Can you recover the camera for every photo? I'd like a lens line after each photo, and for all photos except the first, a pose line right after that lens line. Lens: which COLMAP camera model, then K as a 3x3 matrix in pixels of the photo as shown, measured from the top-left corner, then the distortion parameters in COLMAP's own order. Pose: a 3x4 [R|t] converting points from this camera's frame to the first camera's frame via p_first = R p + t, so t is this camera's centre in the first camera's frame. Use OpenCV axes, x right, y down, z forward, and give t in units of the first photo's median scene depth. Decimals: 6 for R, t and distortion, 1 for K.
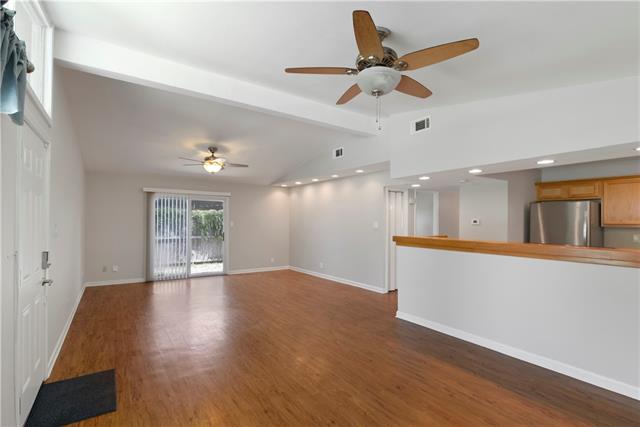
lens RADIAL K [[297.8, 0, 315.3], [0, 297.8, 216.9], [0, 0, 1]] dist [-0.005491, -0.000372]
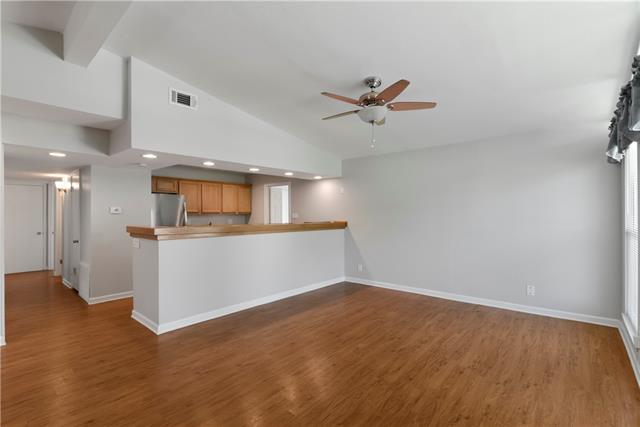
lens RADIAL K [[297.8, 0, 317.7], [0, 297.8, 214.0], [0, 0, 1]] dist [-0.005491, -0.000372]
pose [[-0.245621, -0.008673, 0.969327, -0.382165], [-0.010577, 0.999924, 0.006267, 0.012536], [-0.969308, -0.008713, -0.245694, 0.537564]]
